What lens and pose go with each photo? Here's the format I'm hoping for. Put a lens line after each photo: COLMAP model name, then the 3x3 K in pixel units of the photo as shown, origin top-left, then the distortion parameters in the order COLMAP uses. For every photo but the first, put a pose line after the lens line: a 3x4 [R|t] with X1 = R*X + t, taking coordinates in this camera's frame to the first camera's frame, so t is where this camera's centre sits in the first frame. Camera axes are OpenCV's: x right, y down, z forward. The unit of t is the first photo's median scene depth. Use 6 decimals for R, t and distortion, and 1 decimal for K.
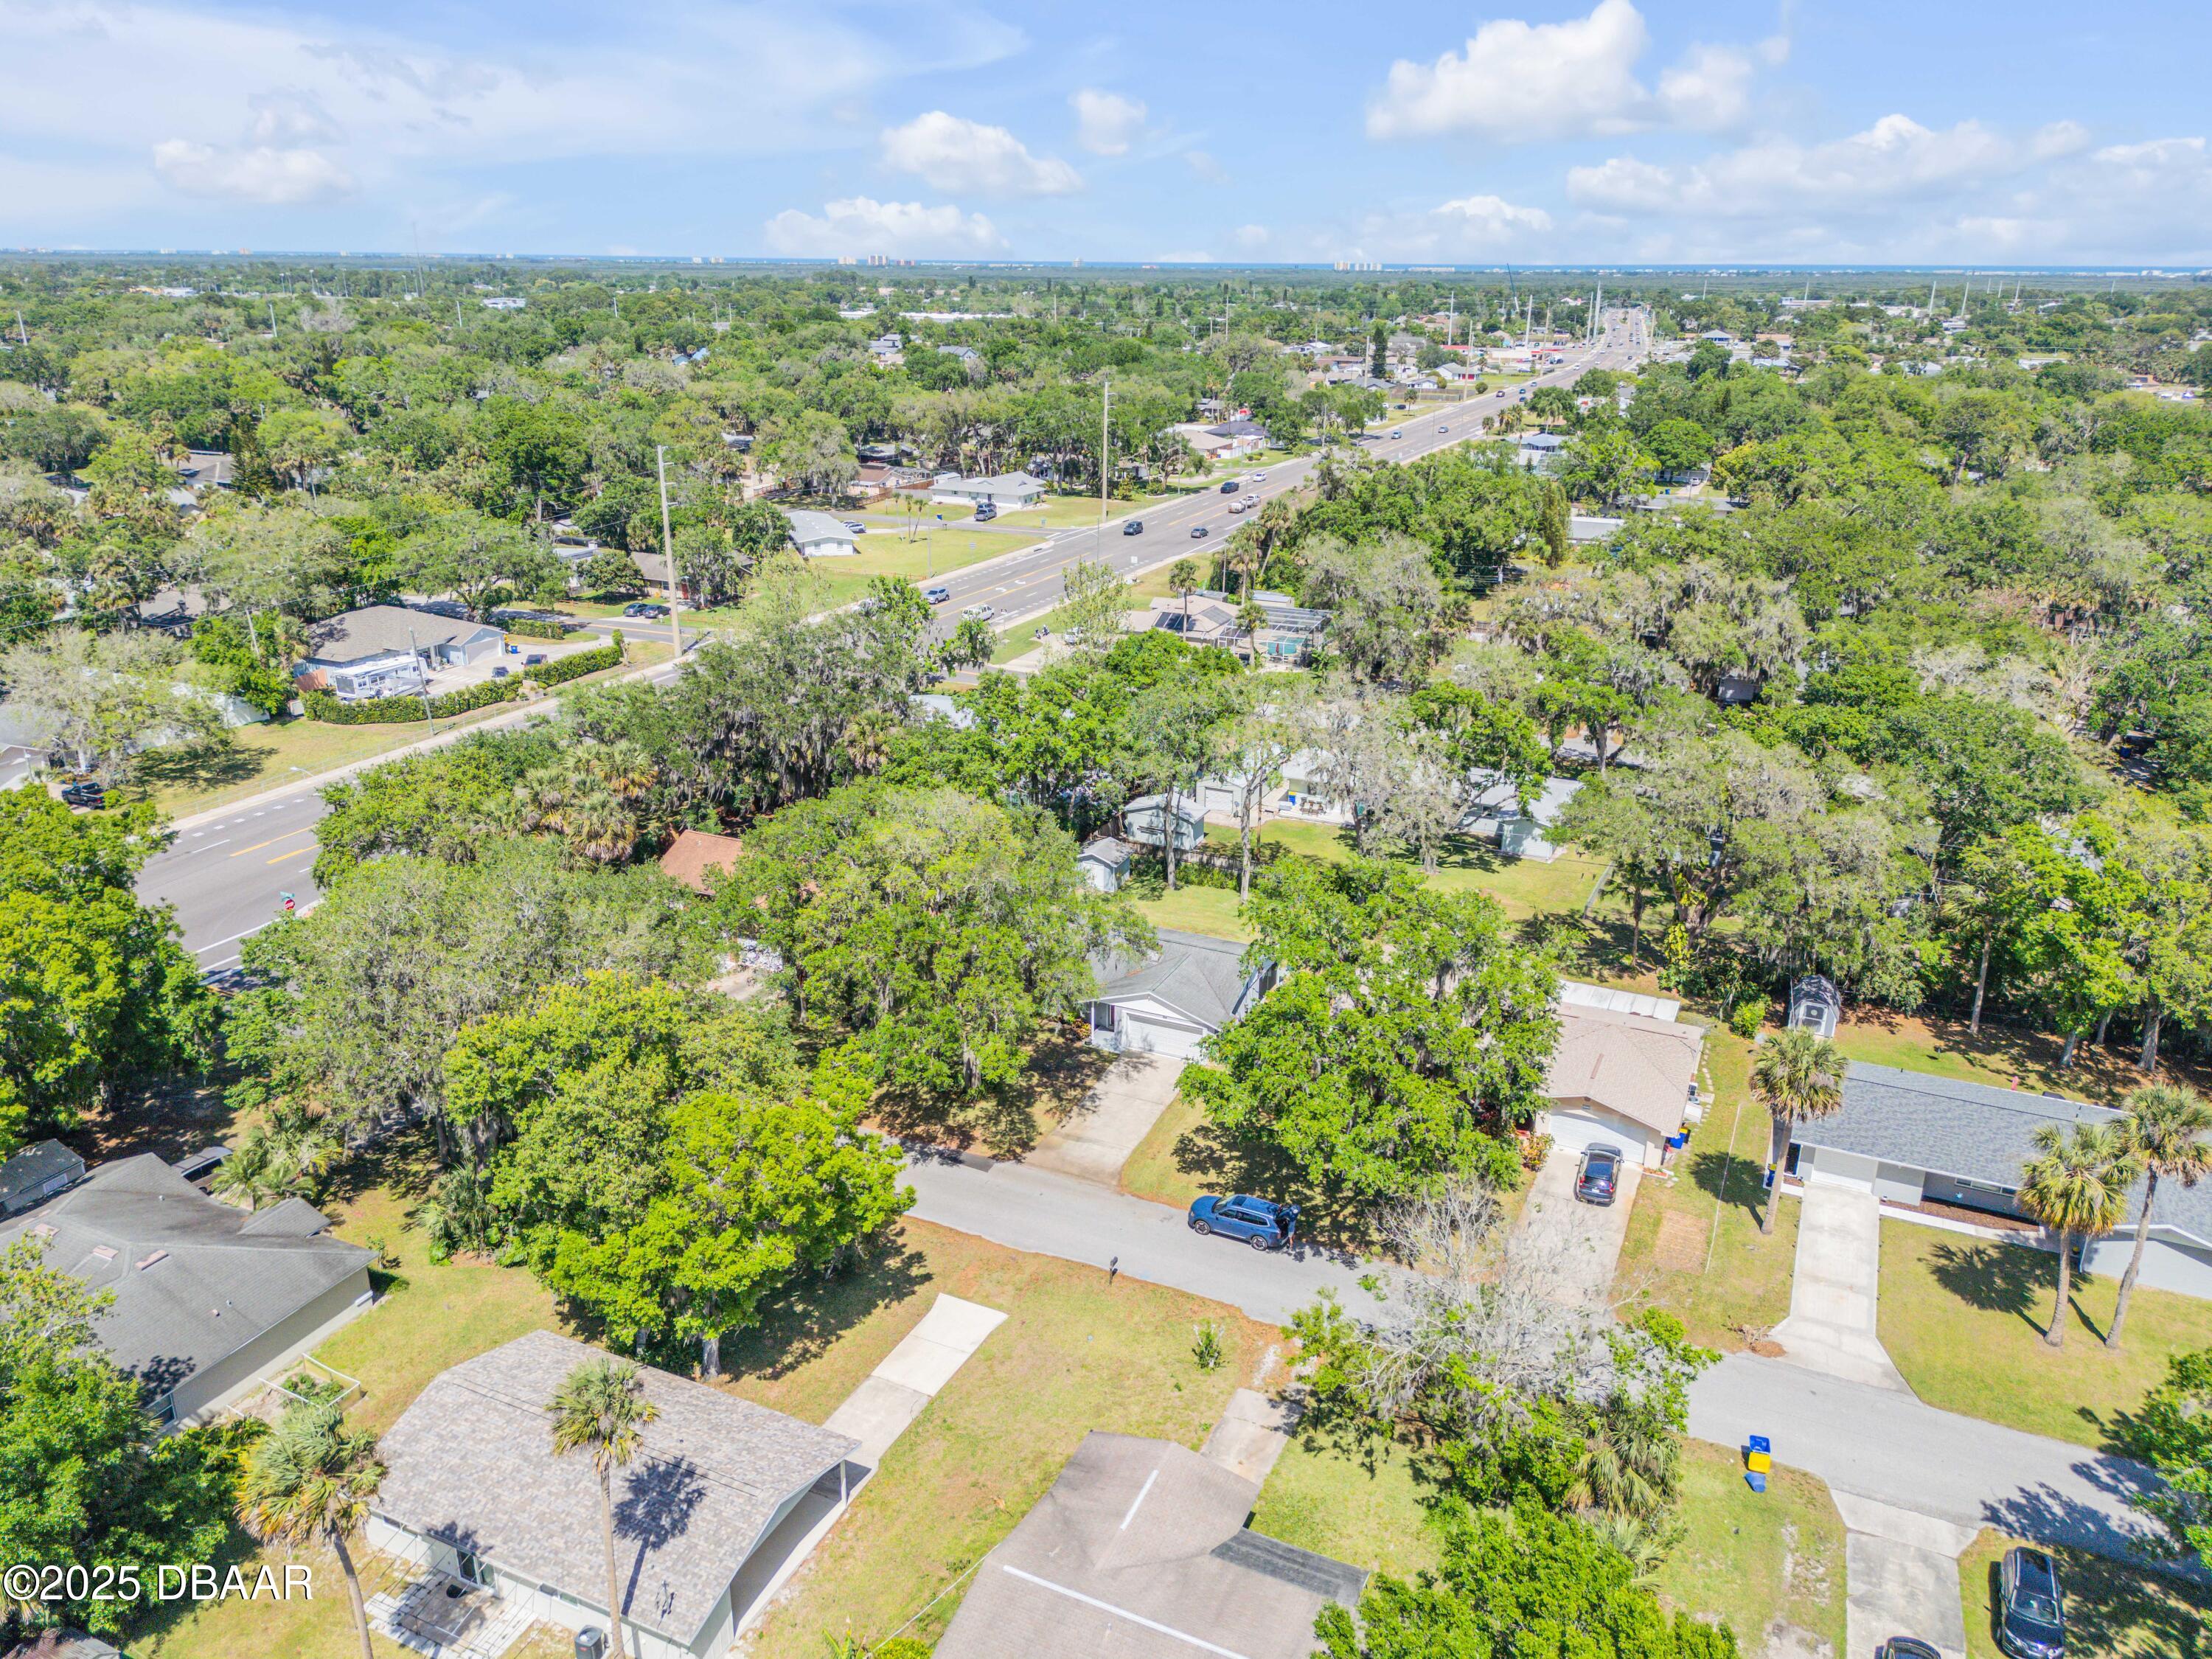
lens RADIAL K [[1617.7, 0, 1106.0], [0, 1617.7, 829.5], [0, 0, 1]] dist [0.017900, -0.003079]
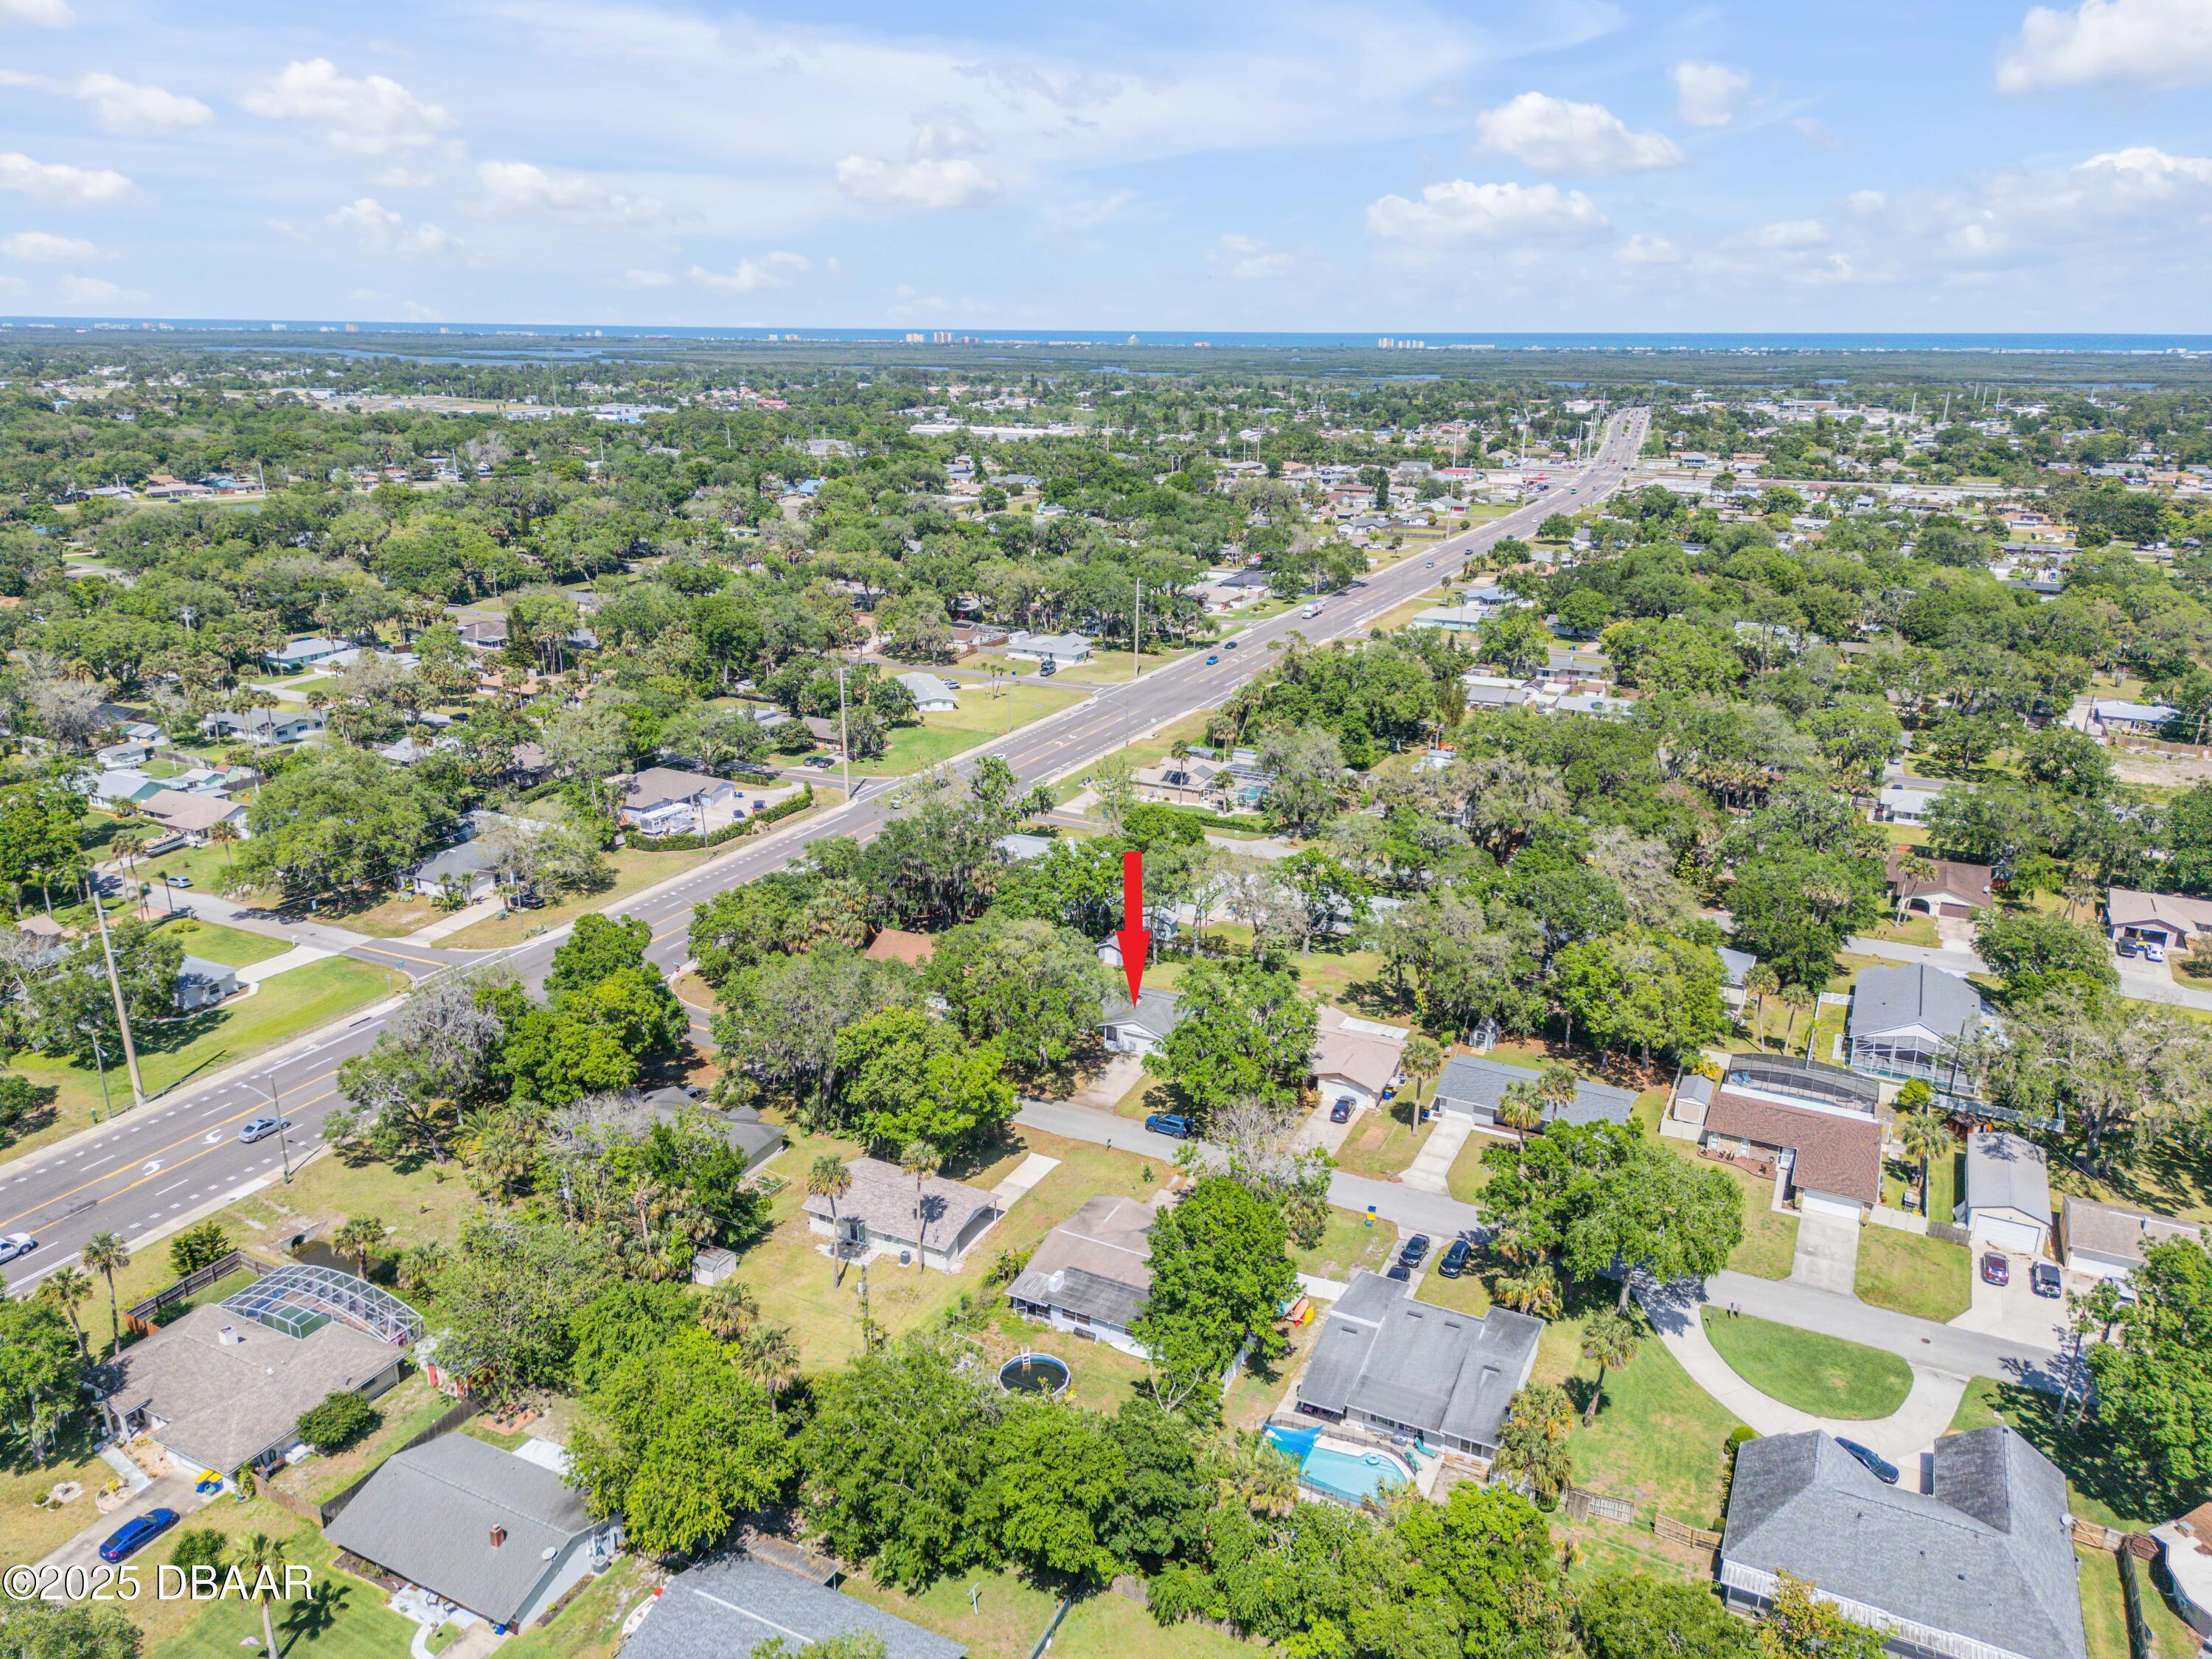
lens RADIAL K [[1556.0, 0, 1106.0], [0, 1556.0, 829.5], [0, 0, 1]] dist [0.058839, -0.048794]
pose [[0.999451, 0.008757, -0.031945, 0.038145], [-0.009751, 0.999469, -0.031100, -0.054378], [0.031655, 0.031395, 0.999006, -0.673277]]
